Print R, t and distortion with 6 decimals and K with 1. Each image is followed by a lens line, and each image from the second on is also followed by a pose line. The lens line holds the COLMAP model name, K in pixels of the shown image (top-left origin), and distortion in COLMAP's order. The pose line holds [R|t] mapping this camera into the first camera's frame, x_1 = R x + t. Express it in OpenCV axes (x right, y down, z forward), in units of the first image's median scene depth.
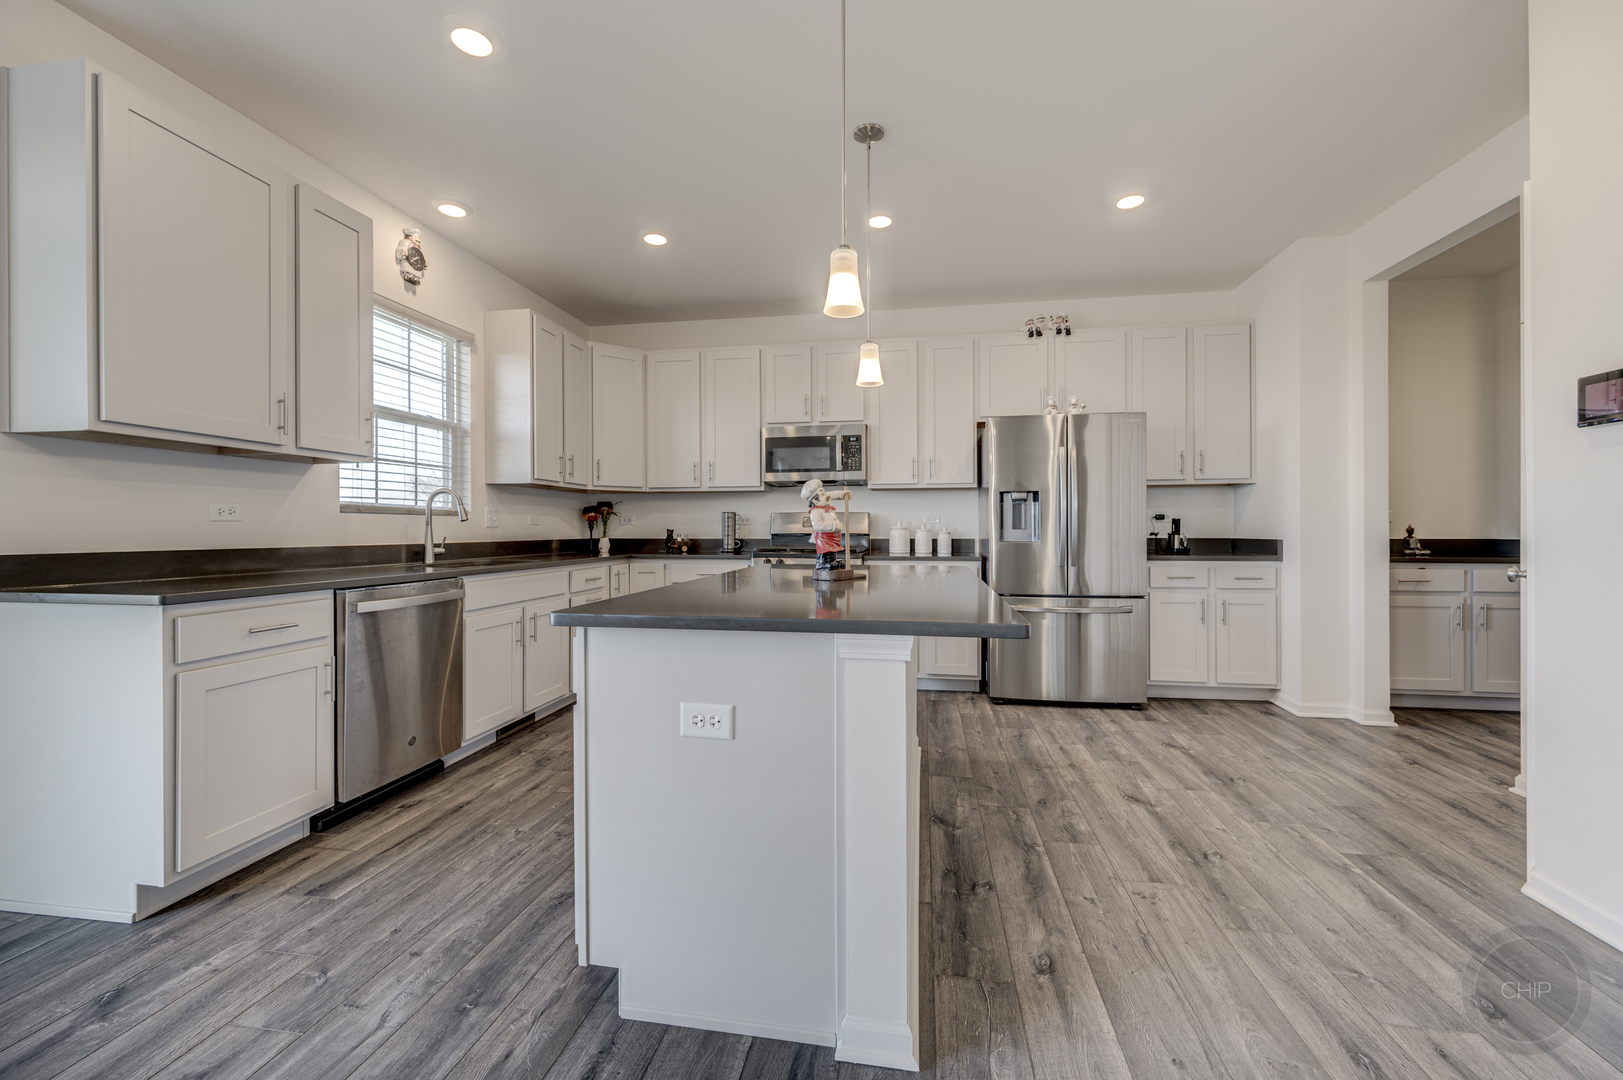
lens RADIAL K [[643.3, 0, 812.2], [0, 643.3, 534.0], [0, 0, 1]] dist [0.016544, -0.000014]
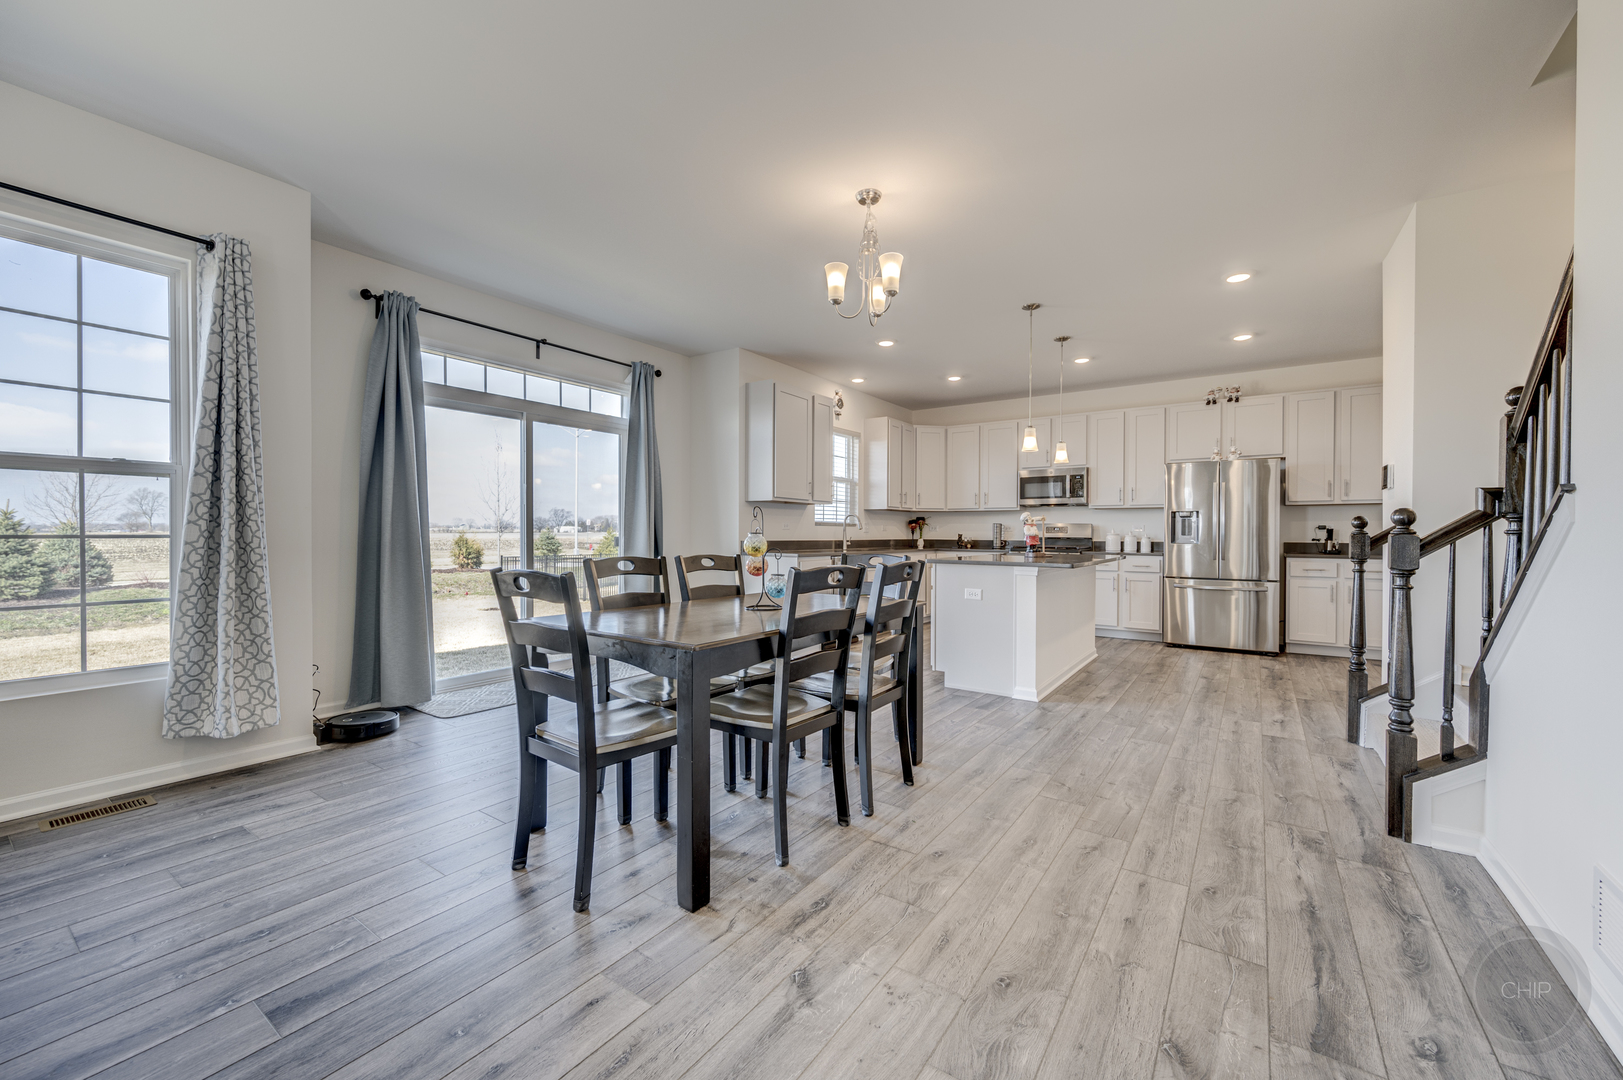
lens RADIAL K [[643.3, 0, 812.2], [0, 643.3, 542.3], [0, 0, 1]] dist [0.016544, -0.000014]
pose [[0.900928, 0.012563, -0.433786, 0.163949], [-0.010121, 0.999917, 0.007939, 0.005342], [0.433850, -0.002762, 0.900981, -0.694291]]
